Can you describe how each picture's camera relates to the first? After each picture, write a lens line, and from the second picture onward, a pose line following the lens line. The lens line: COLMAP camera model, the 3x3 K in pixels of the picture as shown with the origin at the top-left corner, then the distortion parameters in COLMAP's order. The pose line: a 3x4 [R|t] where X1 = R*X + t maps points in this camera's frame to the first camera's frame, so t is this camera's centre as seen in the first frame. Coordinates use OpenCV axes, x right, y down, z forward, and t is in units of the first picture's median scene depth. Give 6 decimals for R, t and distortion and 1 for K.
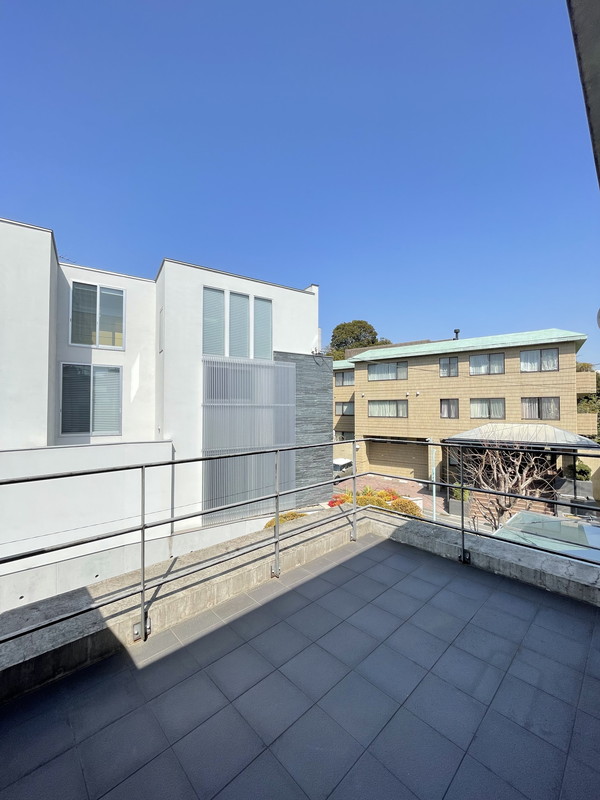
lens RADIAL K [[323.4, 0, 298.0], [0, 323.4, 403.8], [0, 0, 1]] dist [-0.002751, -0.000034]
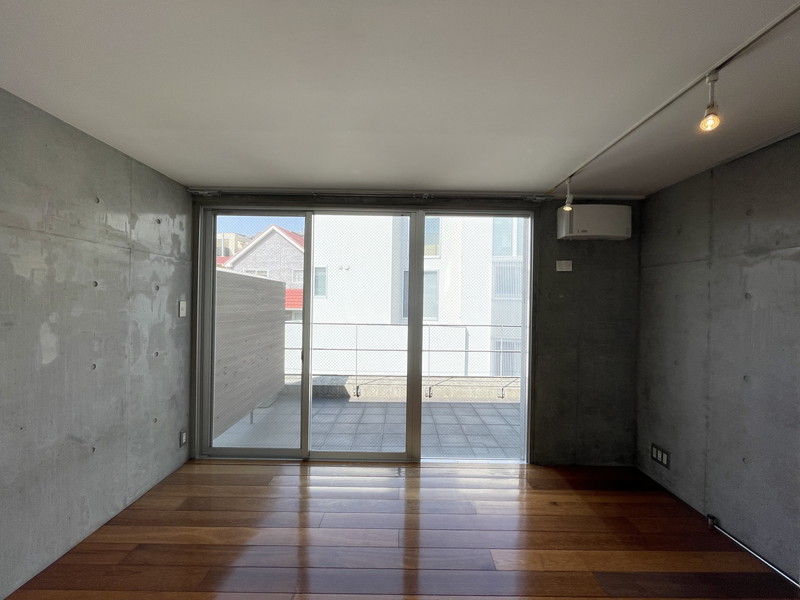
lens RADIAL K [[323.4, 0, 400.5], [0, 323.4, 302.7], [0, 0, 1]] dist [-0.002751, -0.000034]
pose [[0.731026, 0.021514, -0.682010, 0.278051], [-0.012584, 0.999758, 0.018049, -0.000060], [0.682233, -0.004611, 0.731120, -0.104081]]
